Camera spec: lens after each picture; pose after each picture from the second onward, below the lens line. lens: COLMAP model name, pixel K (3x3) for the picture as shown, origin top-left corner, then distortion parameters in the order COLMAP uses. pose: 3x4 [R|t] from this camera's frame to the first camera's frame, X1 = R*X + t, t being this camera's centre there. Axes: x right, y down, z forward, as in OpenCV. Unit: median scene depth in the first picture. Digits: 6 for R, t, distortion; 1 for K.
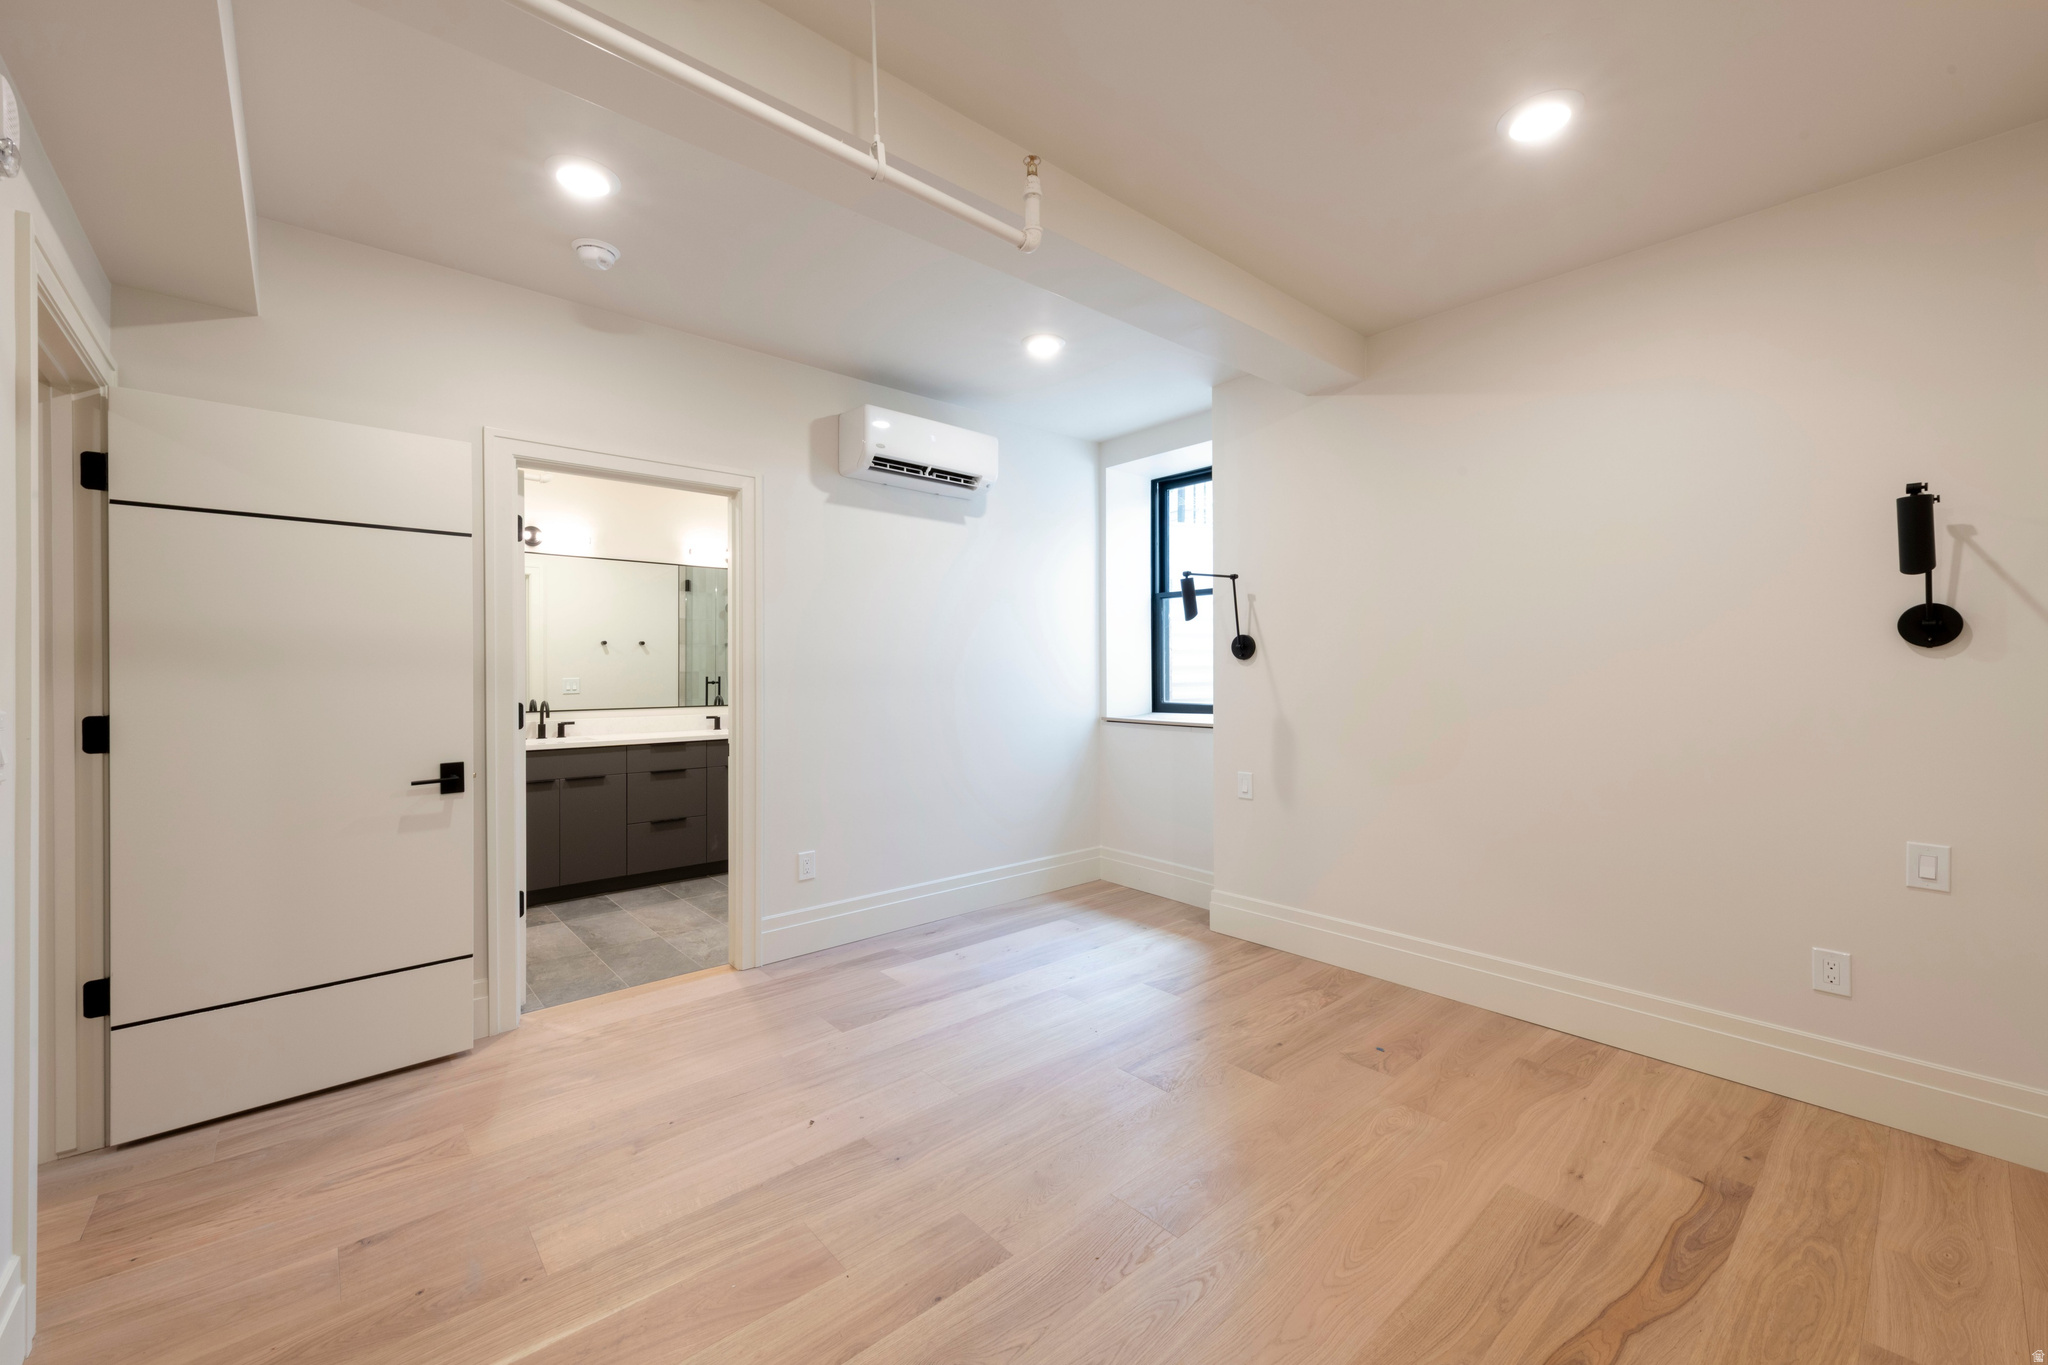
lens RADIAL K [[797.9, 0, 1022.3], [0, 797.9, 671.4], [0, 0, 1]] dist [0.012383, -0.003699]
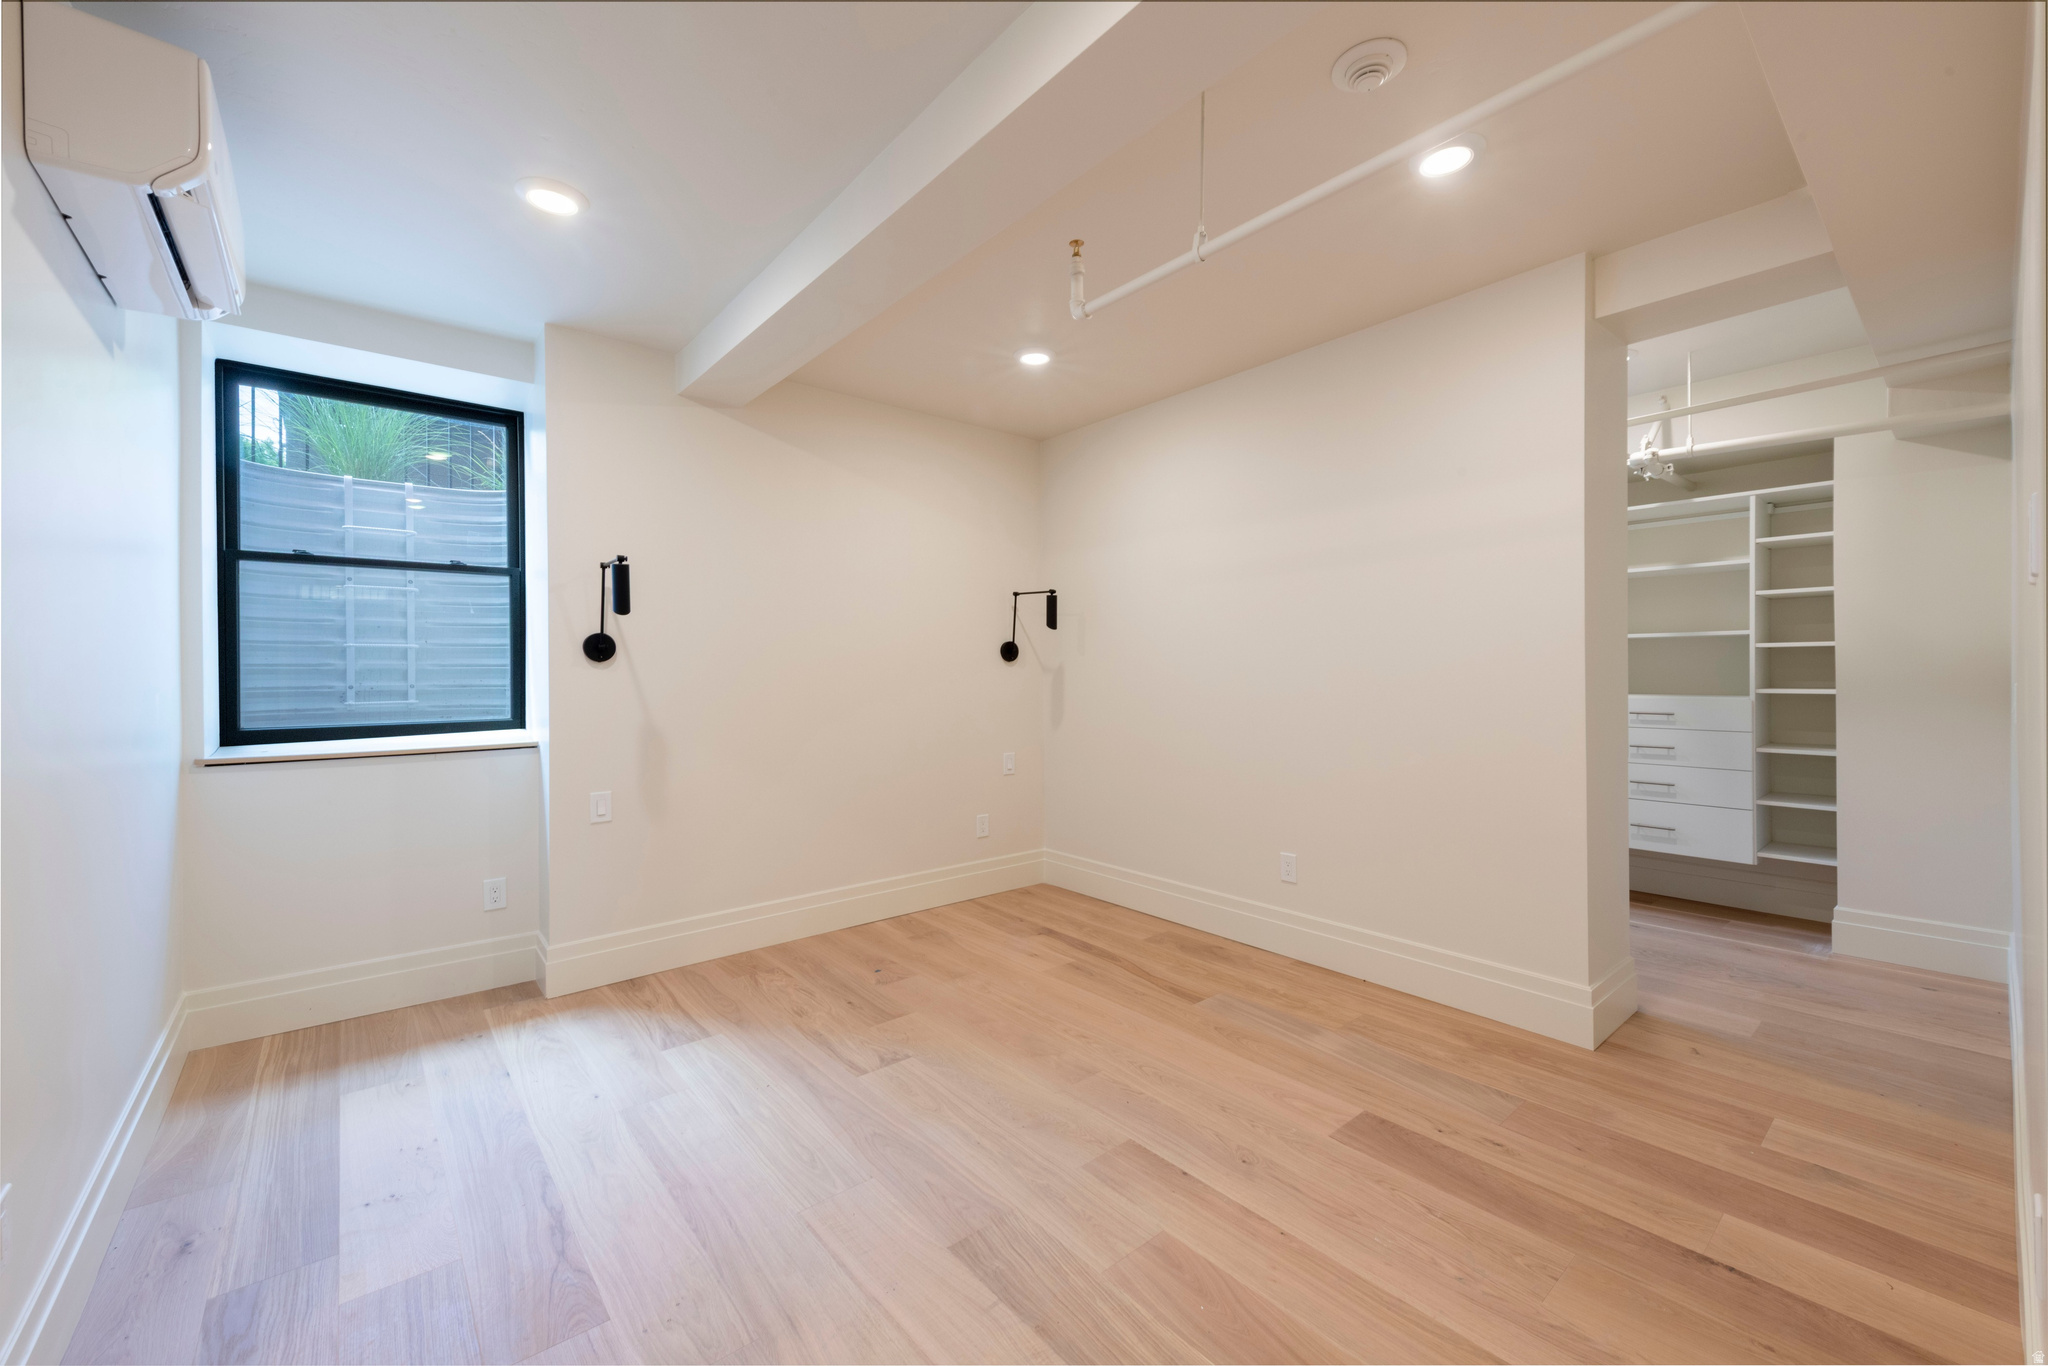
lens RADIAL K [[797.9, 0, 1034.0], [0, 797.9, 700.9], [0, 0, 1]] dist [0.012383, -0.003699]
pose [[0.030008, -0.035124, 0.998932, -0.750054], [0.011705, 0.999326, 0.034786, 0.004785], [-0.999481, 0.010649, 0.030399, 0.674544]]
